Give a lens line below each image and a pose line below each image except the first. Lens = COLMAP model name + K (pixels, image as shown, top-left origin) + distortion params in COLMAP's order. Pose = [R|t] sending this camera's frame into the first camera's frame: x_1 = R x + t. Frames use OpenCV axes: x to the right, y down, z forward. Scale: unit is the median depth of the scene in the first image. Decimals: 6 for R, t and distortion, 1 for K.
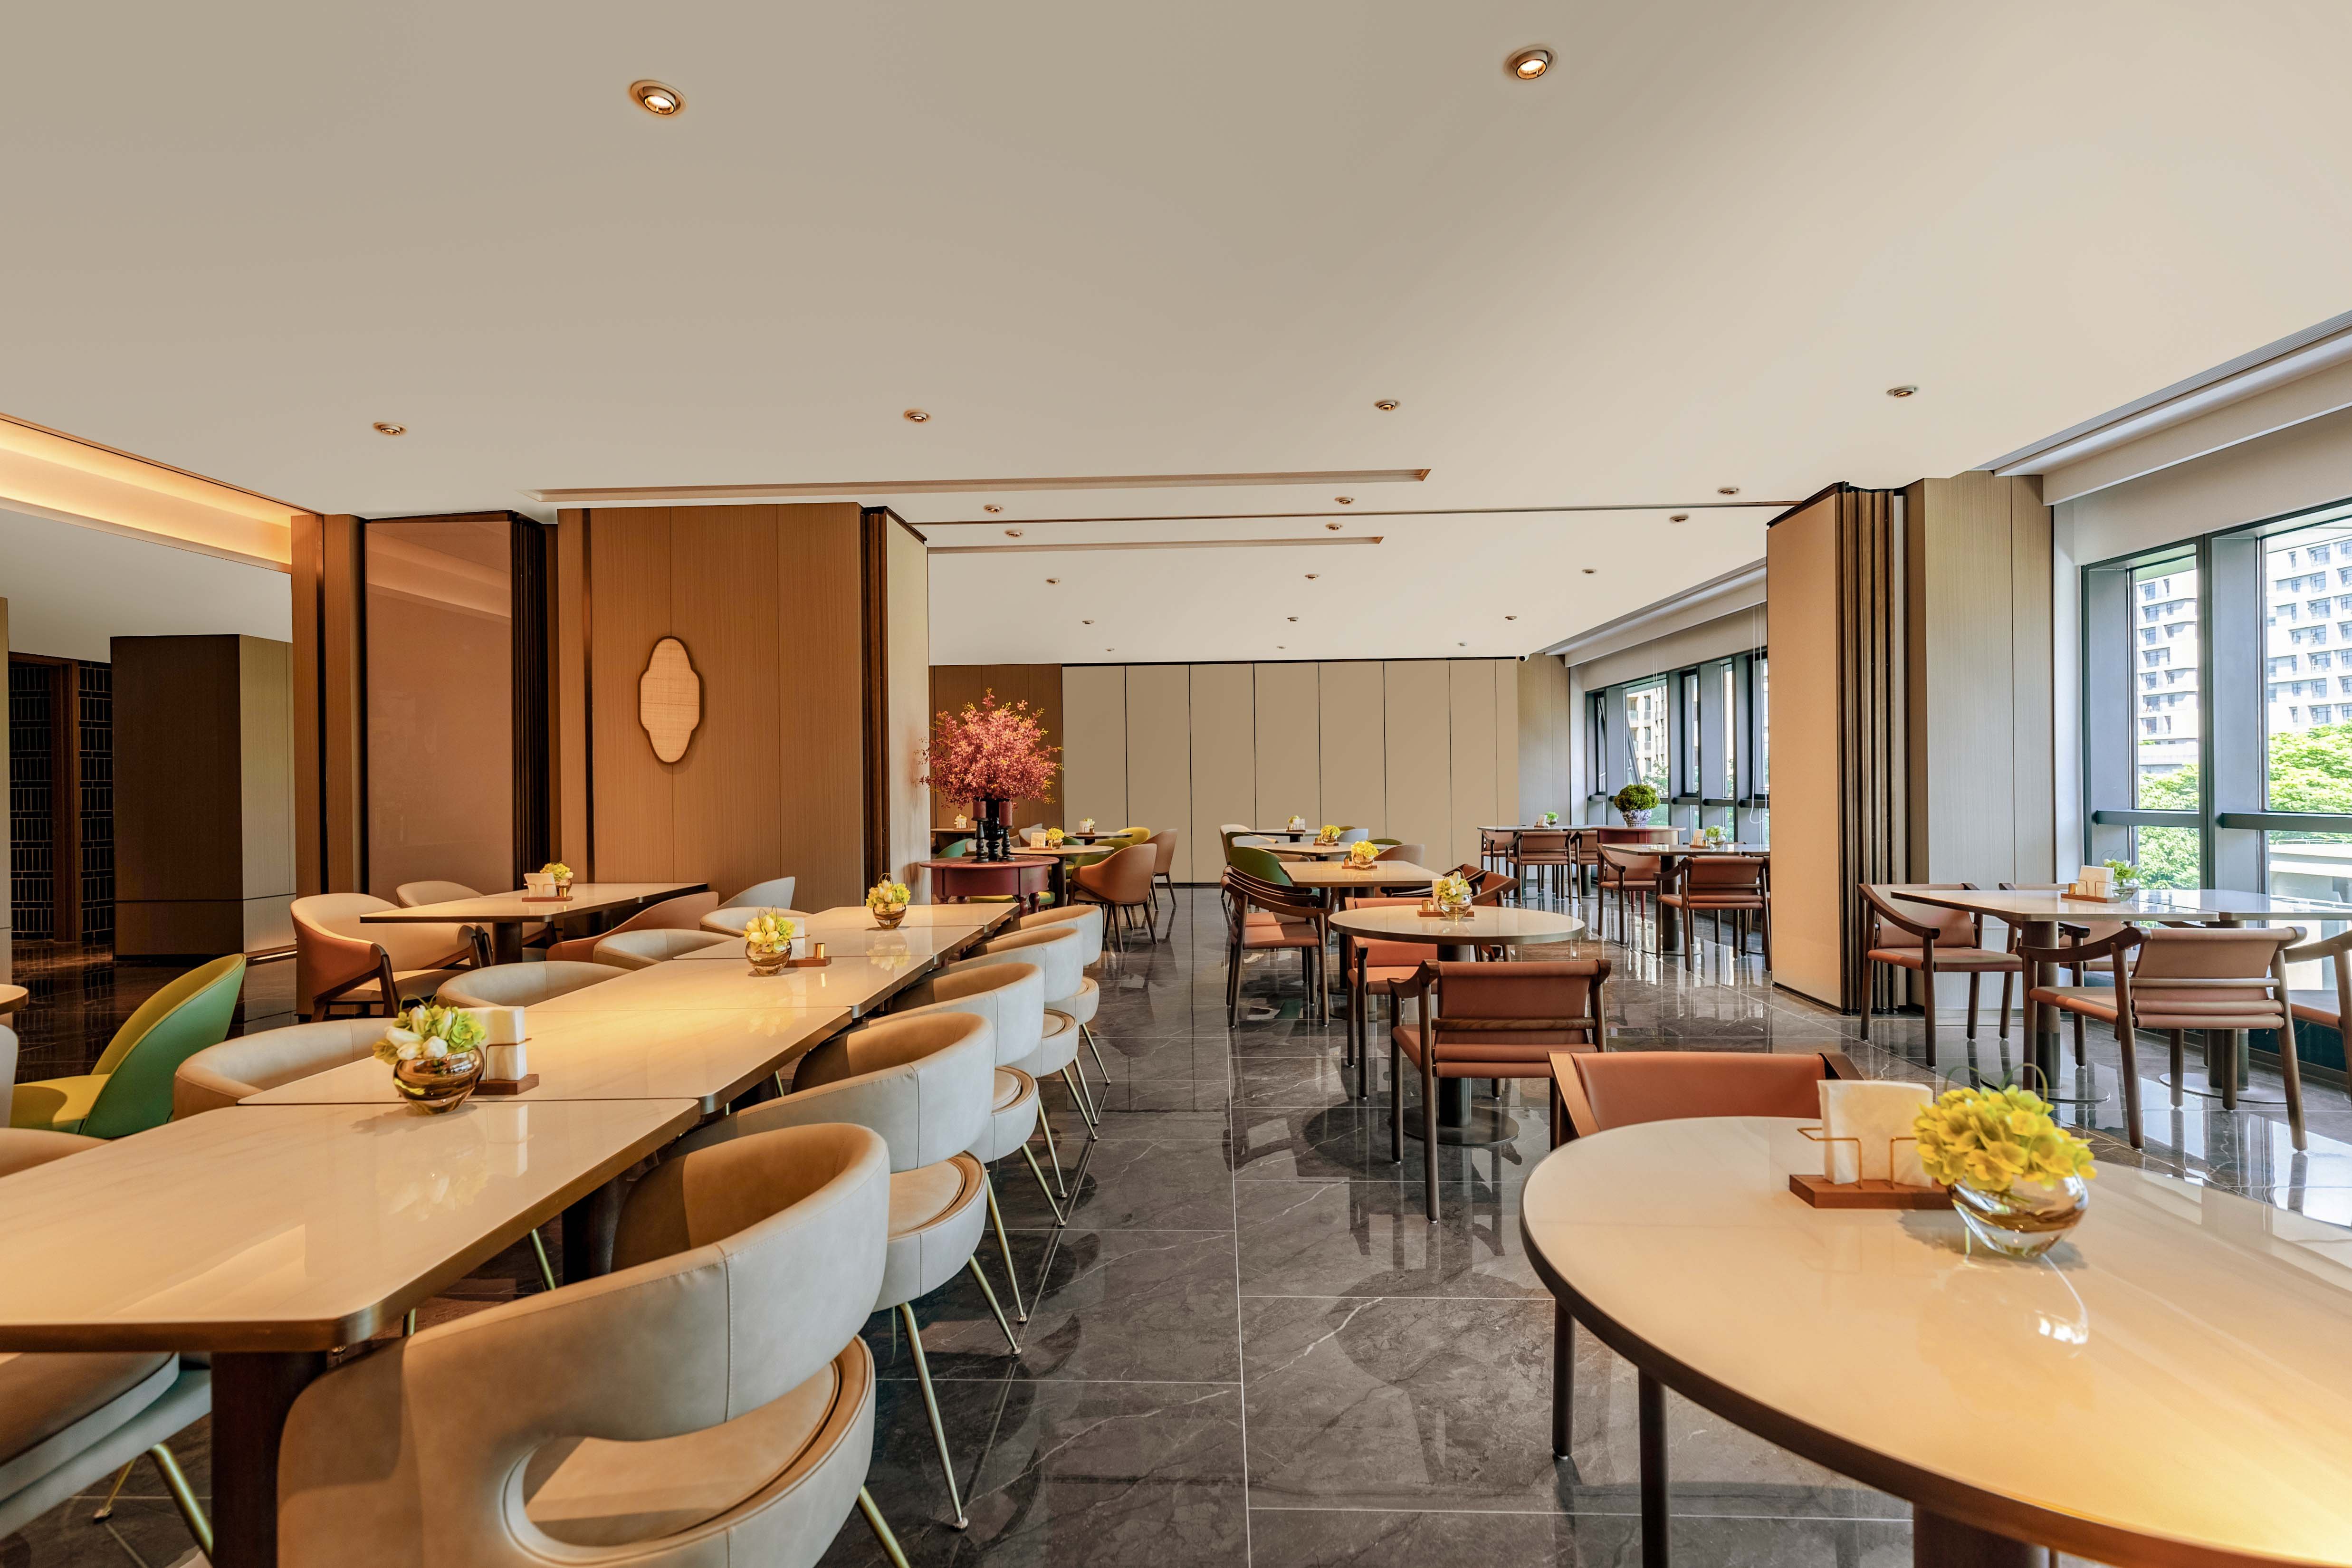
lens RADIAL K [[1050.3, 0, 1176.0], [0, 1050.3, 784.0], [0, 0, 1]] dist [0.015053, -0.005342]
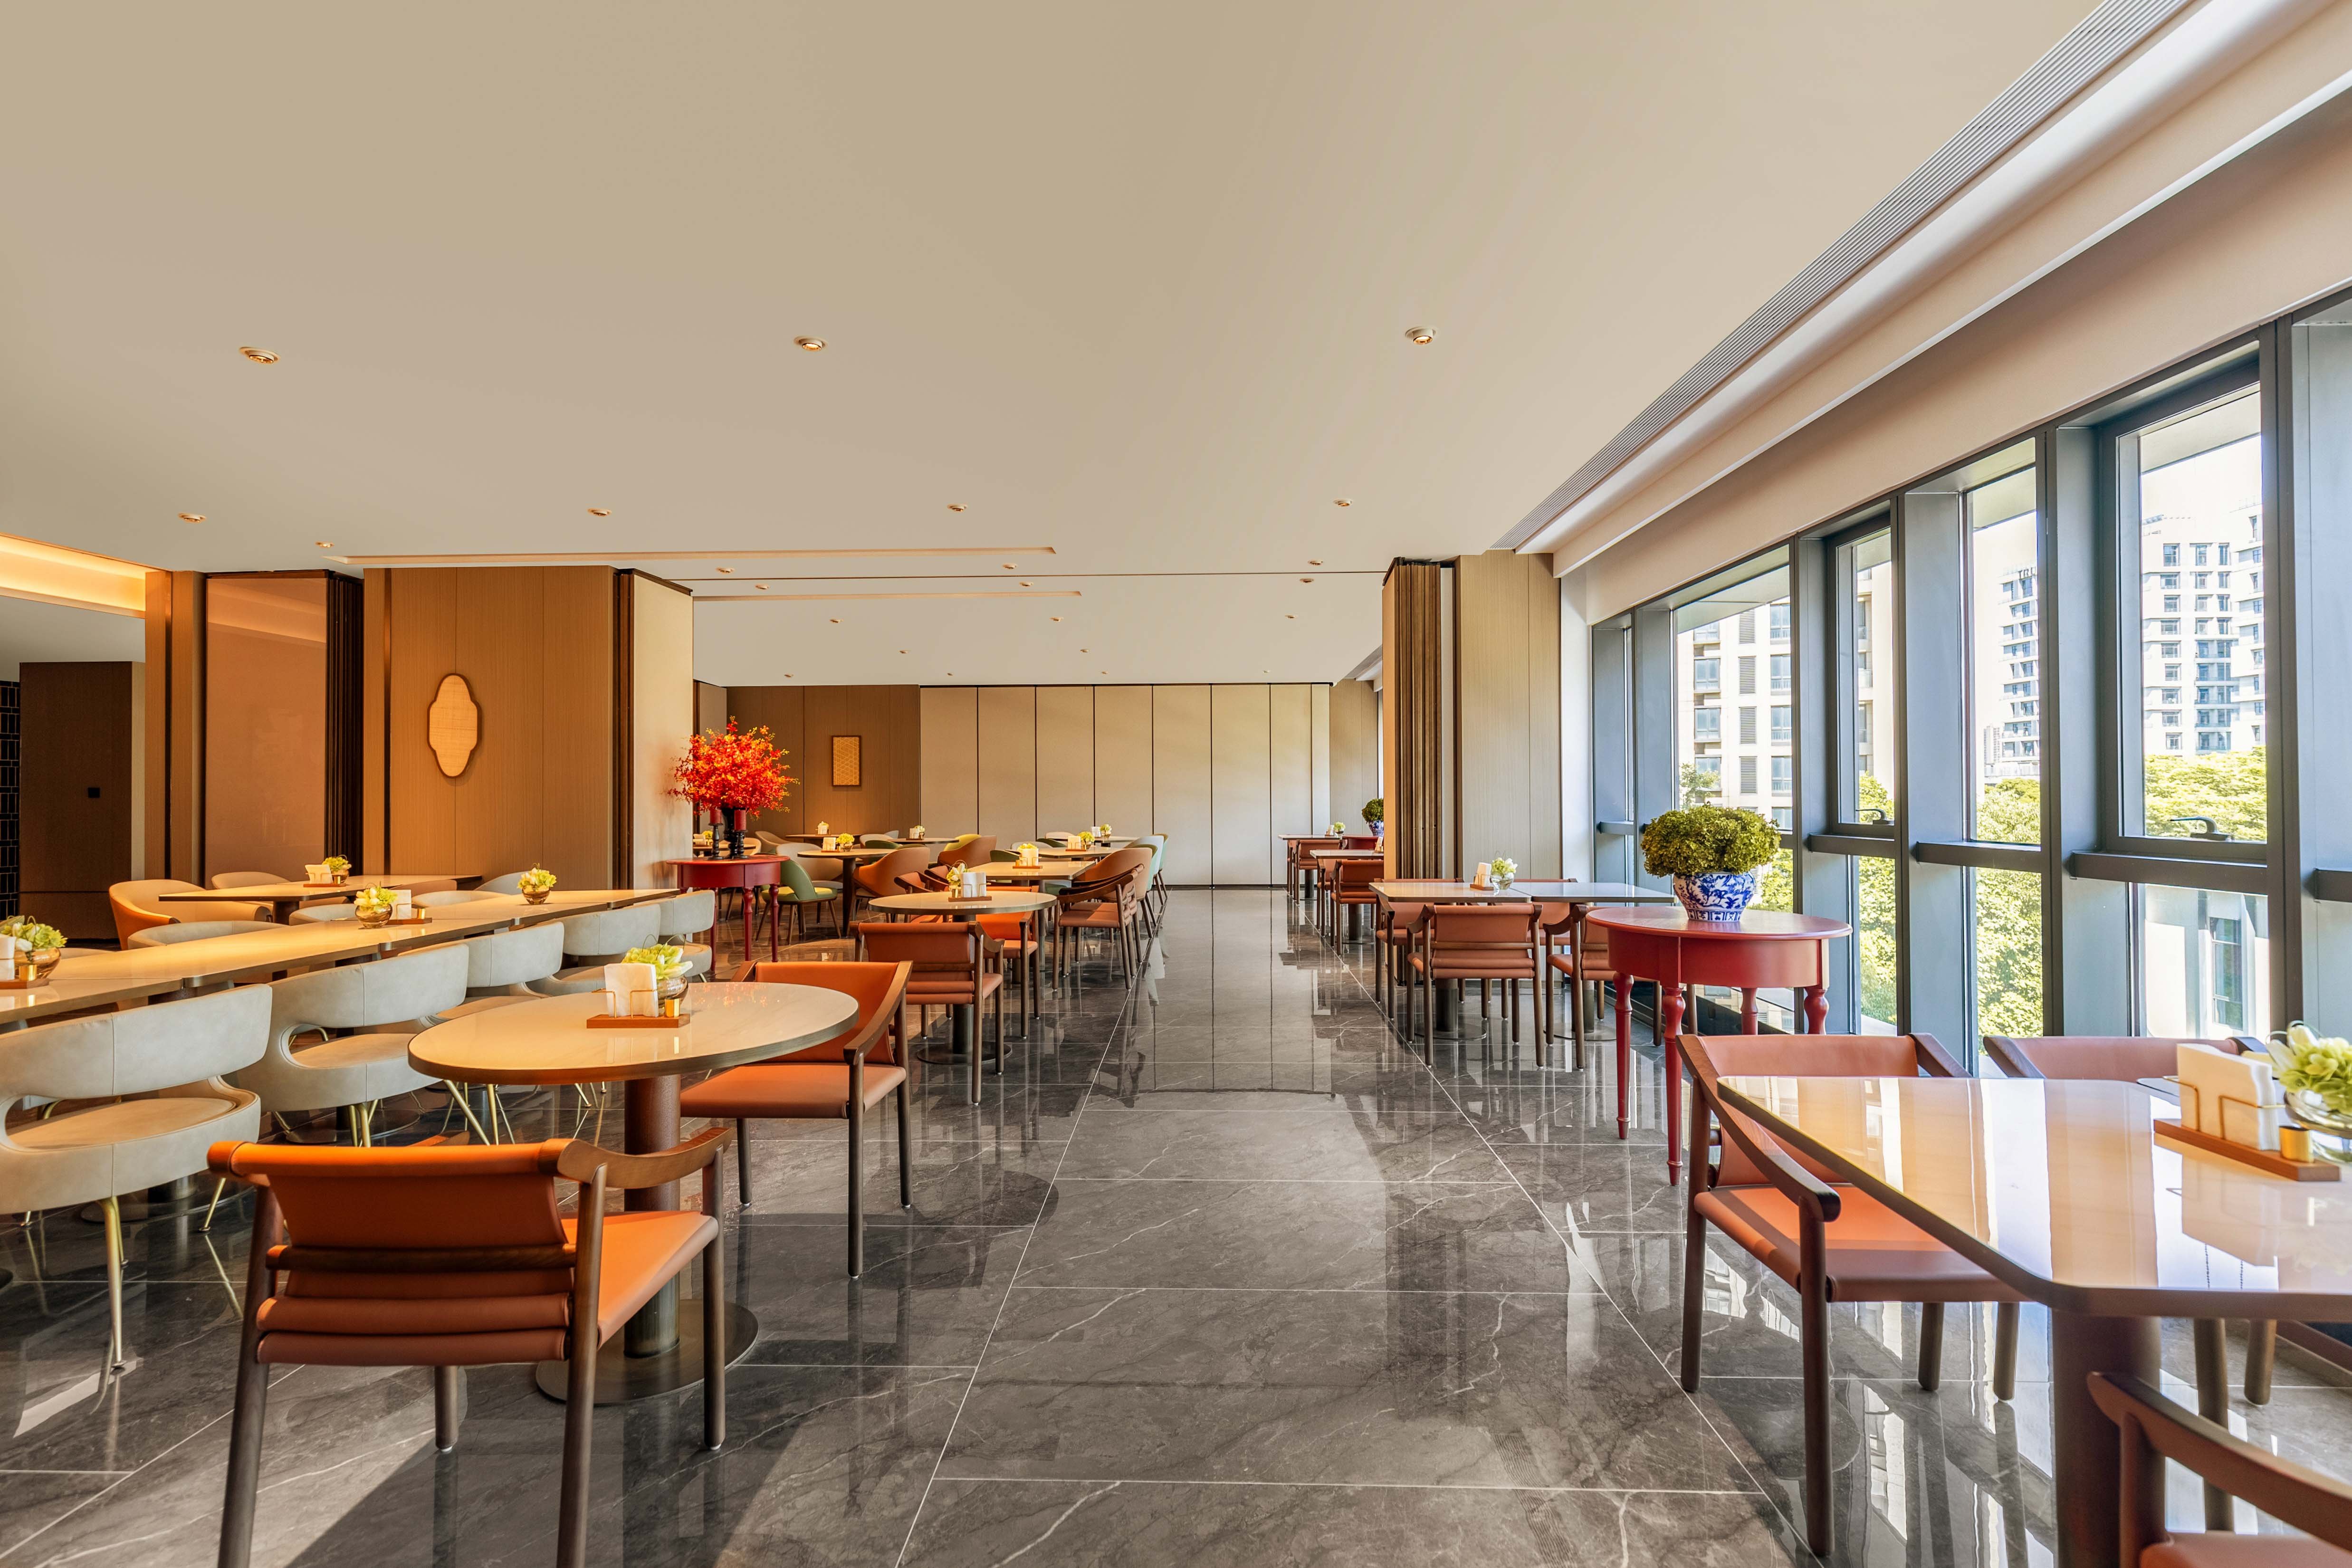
lens RADIAL K [[1050.3, 0, 1176.0], [0, 1050.3, 784.0], [0, 0, 1]] dist [0.015053, -0.005342]
pose [[0.999963, 0.006214, 0.006030, 0.343322], [-0.006154, 0.999932, -0.009930, -0.004550], [-0.006092, 0.009893, 0.999933, -0.224144]]
